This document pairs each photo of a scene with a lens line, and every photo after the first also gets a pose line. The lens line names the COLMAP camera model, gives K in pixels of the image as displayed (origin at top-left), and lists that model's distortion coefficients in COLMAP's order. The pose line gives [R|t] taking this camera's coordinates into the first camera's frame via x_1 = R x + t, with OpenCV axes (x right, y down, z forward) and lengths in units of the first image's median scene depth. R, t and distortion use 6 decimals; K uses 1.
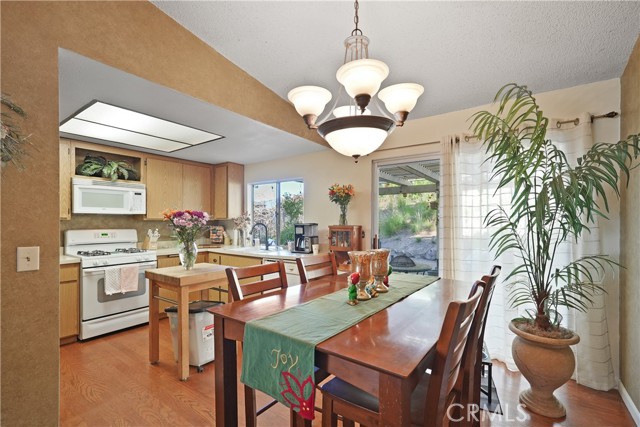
lens RADIAL K [[286.2, 0, 321.3], [0, 286.2, 222.1], [0, 0, 1]] dist [-0.016629, 0.009142]
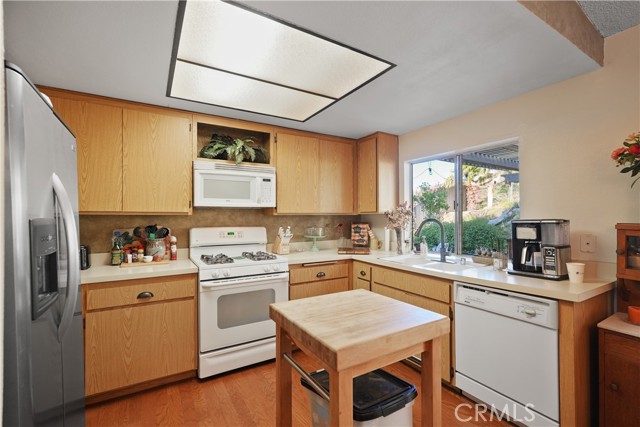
lens RADIAL K [[286.2, 0, 320.9], [0, 286.2, 216.2], [0, 0, 1]] dist [-0.016629, 0.009142]
pose [[0.915422, -0.004858, -0.402466, -0.214241], [0.002627, 0.999978, -0.006094, 0.000909], [0.402487, 0.004522, 0.915415, 0.374238]]
